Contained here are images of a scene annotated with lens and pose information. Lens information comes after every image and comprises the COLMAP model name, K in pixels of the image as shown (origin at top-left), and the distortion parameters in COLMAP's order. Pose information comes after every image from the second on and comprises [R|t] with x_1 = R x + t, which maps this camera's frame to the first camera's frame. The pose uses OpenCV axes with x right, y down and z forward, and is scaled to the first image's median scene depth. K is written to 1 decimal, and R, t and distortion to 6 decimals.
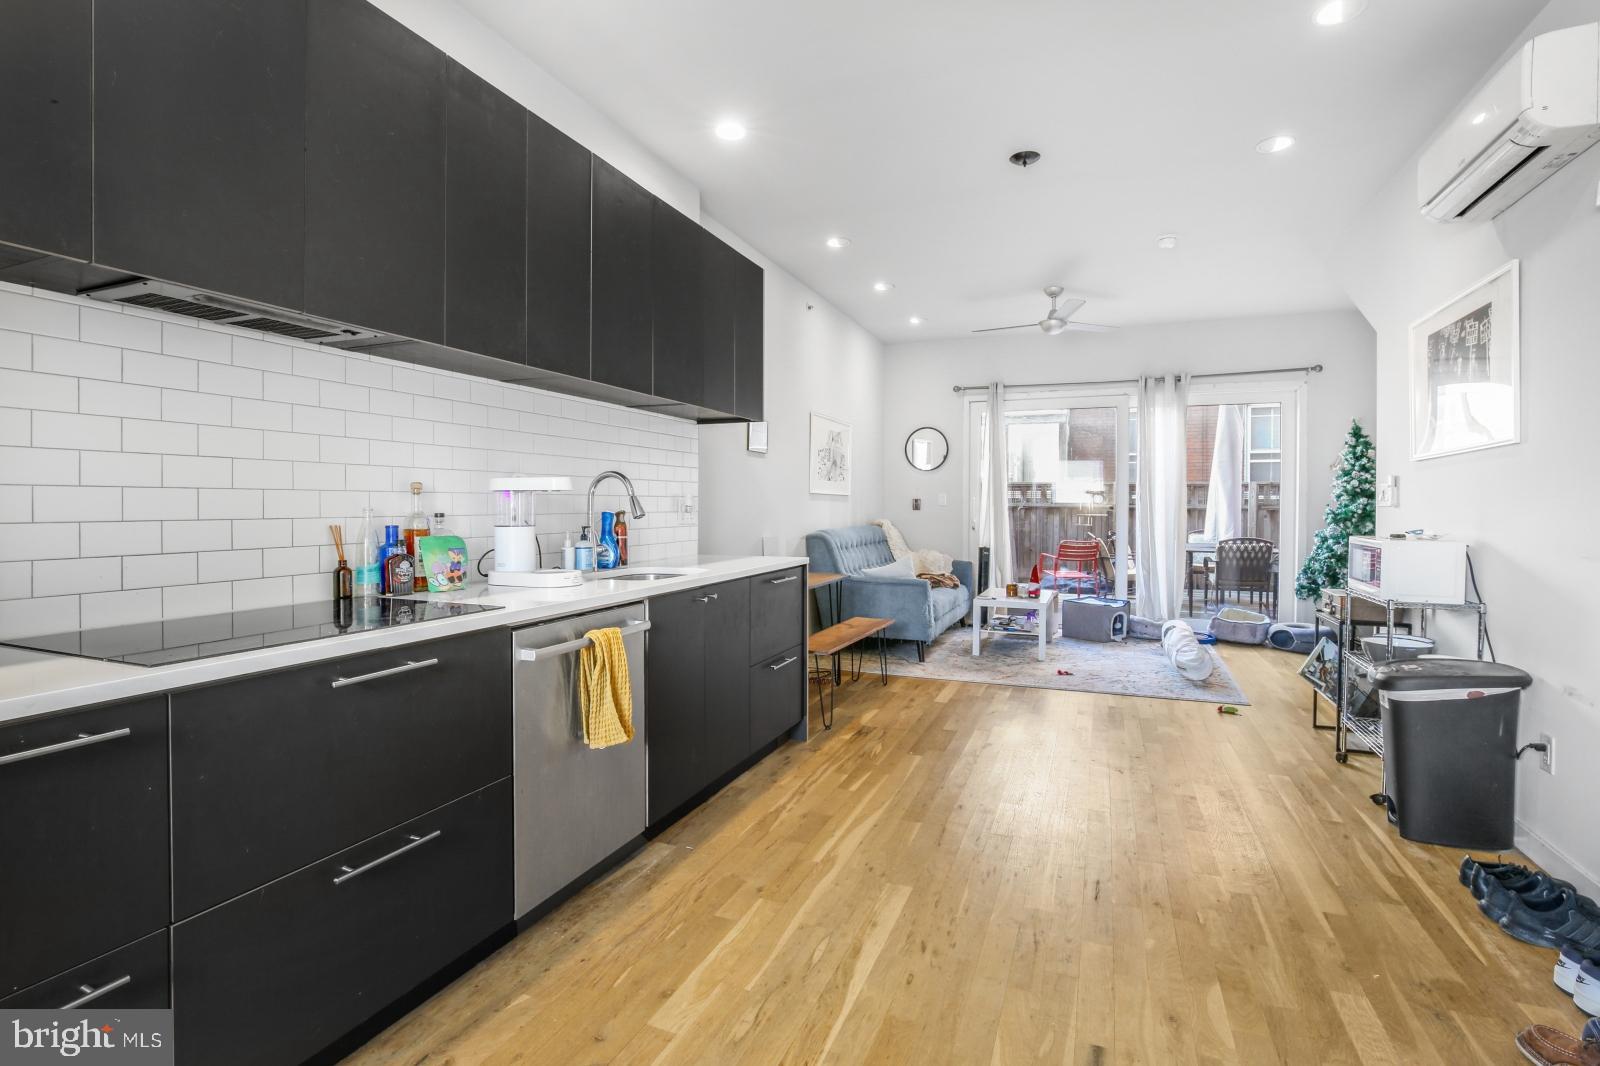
lens RADIAL K [[736.5, 0, 796.8], [0, 736.5, 523.6], [0, 0, 1]] dist [-0.034515, -0.000012]
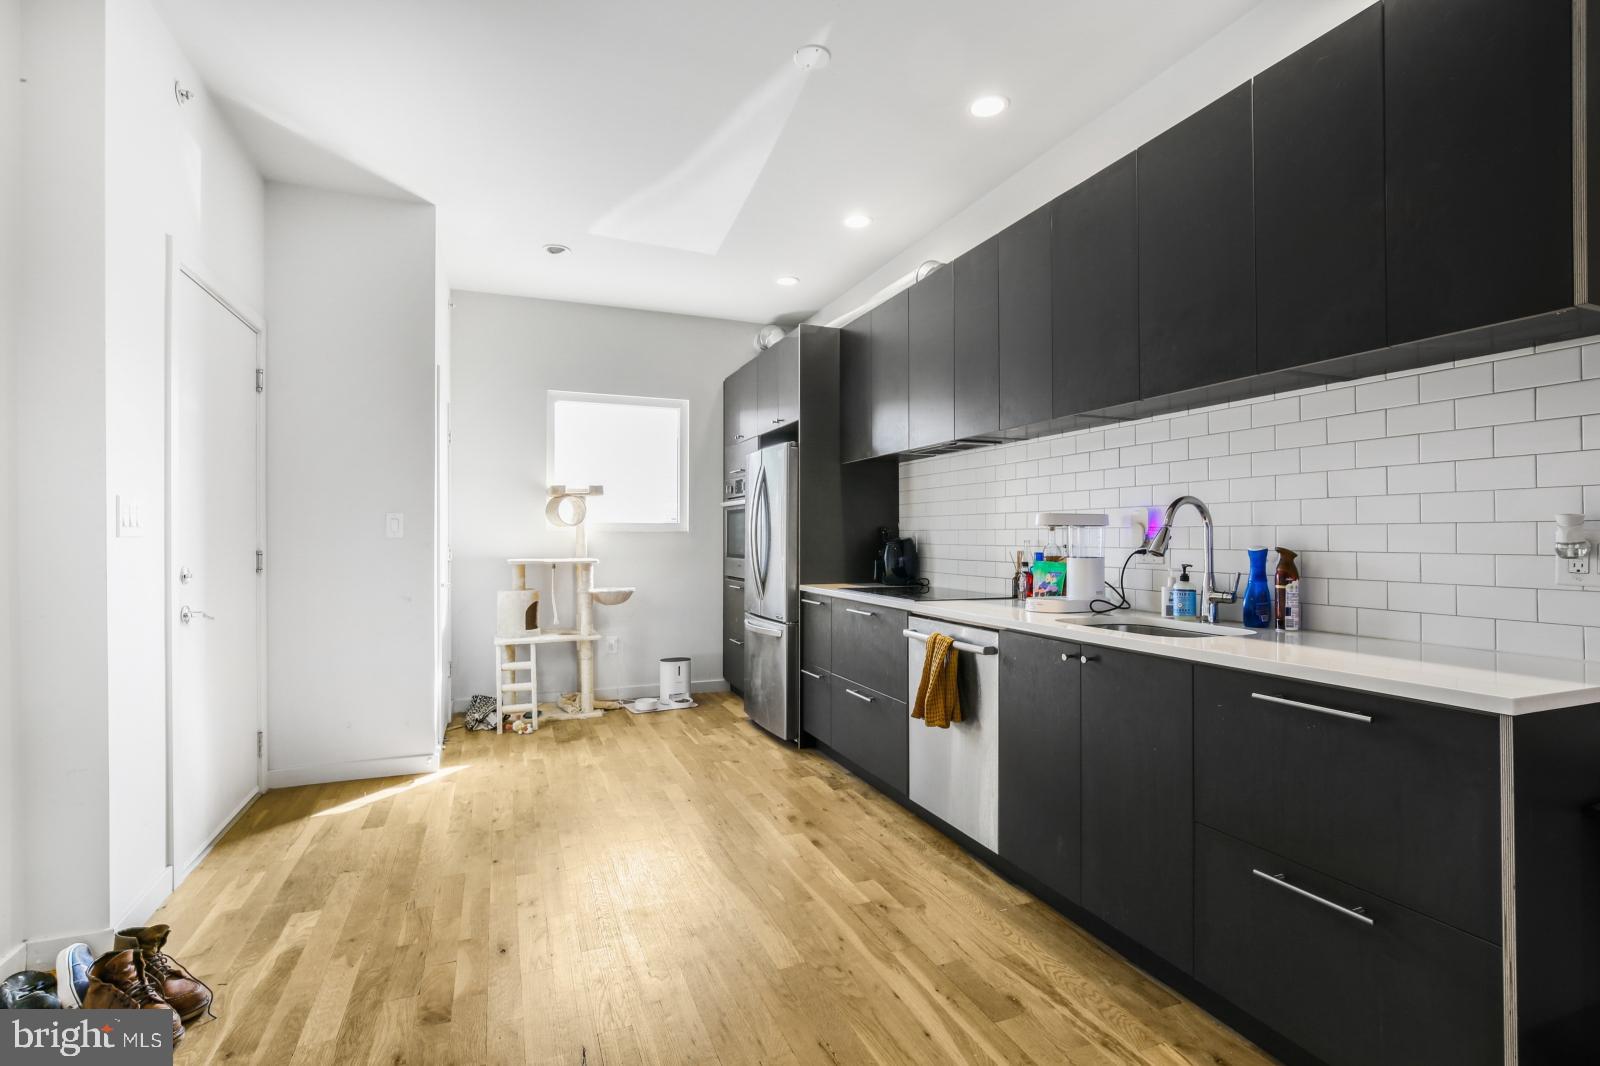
lens RADIAL K [[722.0, 0, 800.0], [0, 722.0, 533.0], [0, 0, 1]] dist [-0.028080, 0.017401]
pose [[-0.702444, -0.003432, -0.711731, 0.773994], [-0.017723, 0.999763, 0.012670, -0.045177], [0.711519, 0.021514, -0.702338, 1.642334]]
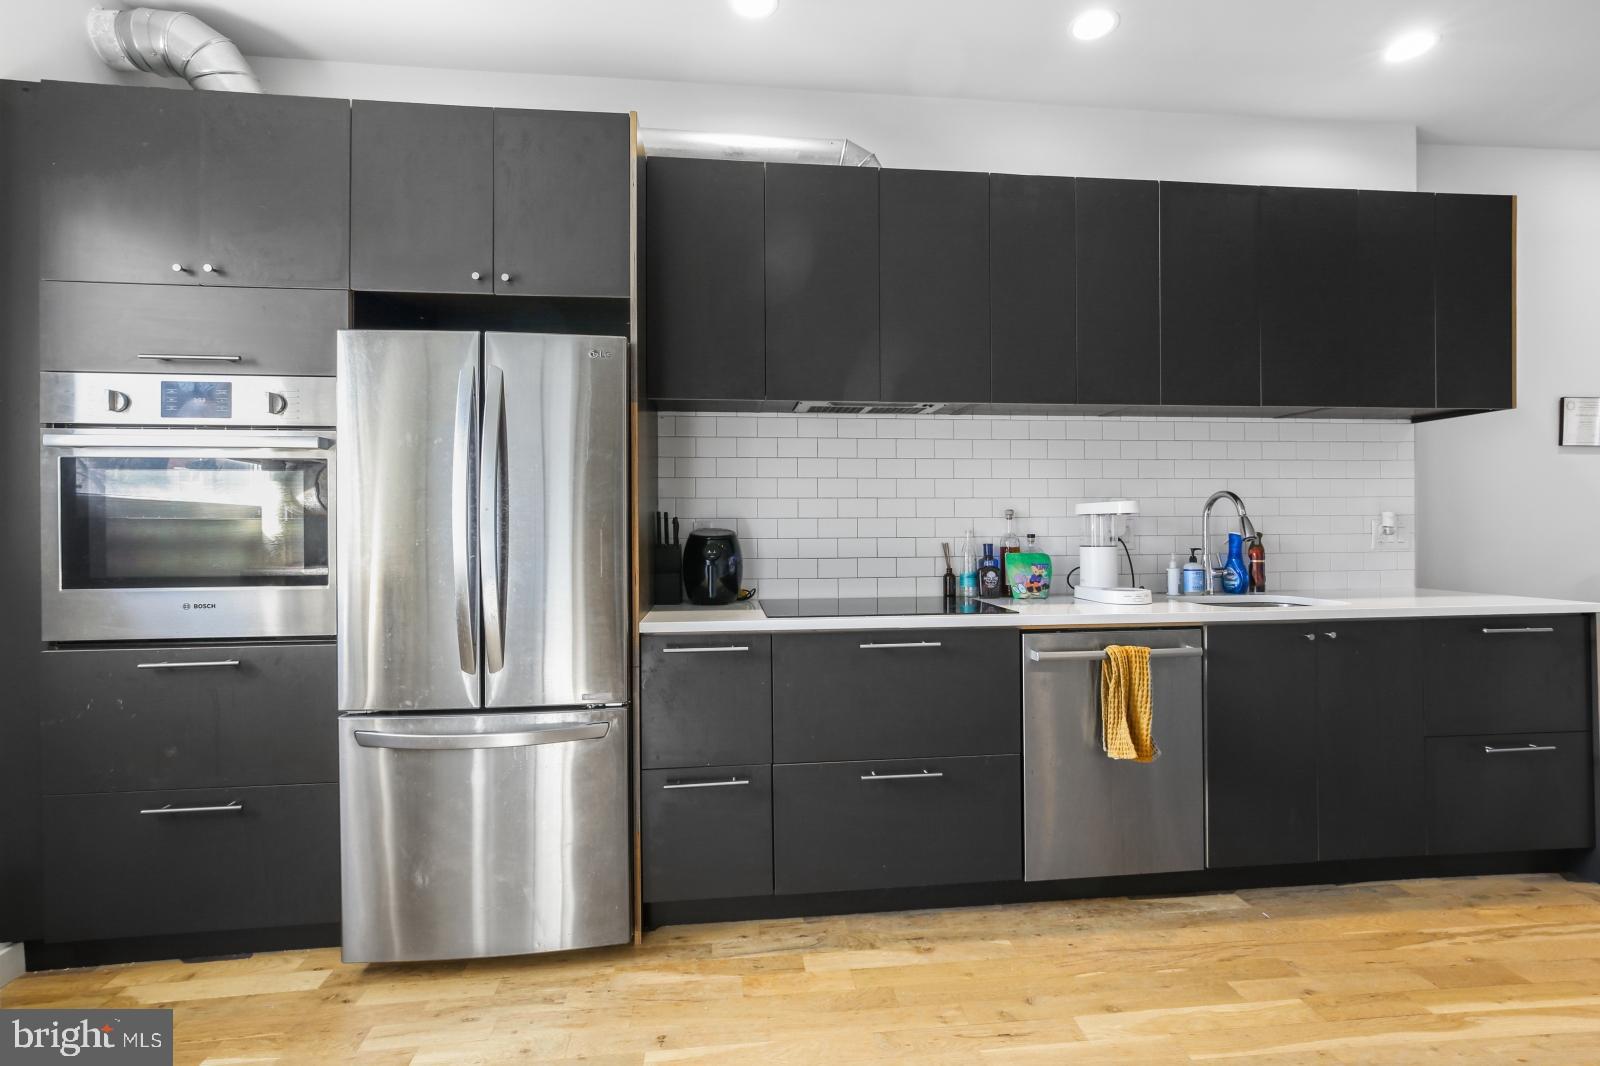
lens RADIAL K [[717.2, 0, 809.0], [0, 717.2, 528.6], [0, 0, 1]] dist [-0.003385, 0.008701]
pose [[0.487072, -0.002533, -0.873358, 0.390157], [-0.015608, 0.999811, -0.011604, -0.004385], [0.873223, 0.019283, 0.486940, 0.100569]]
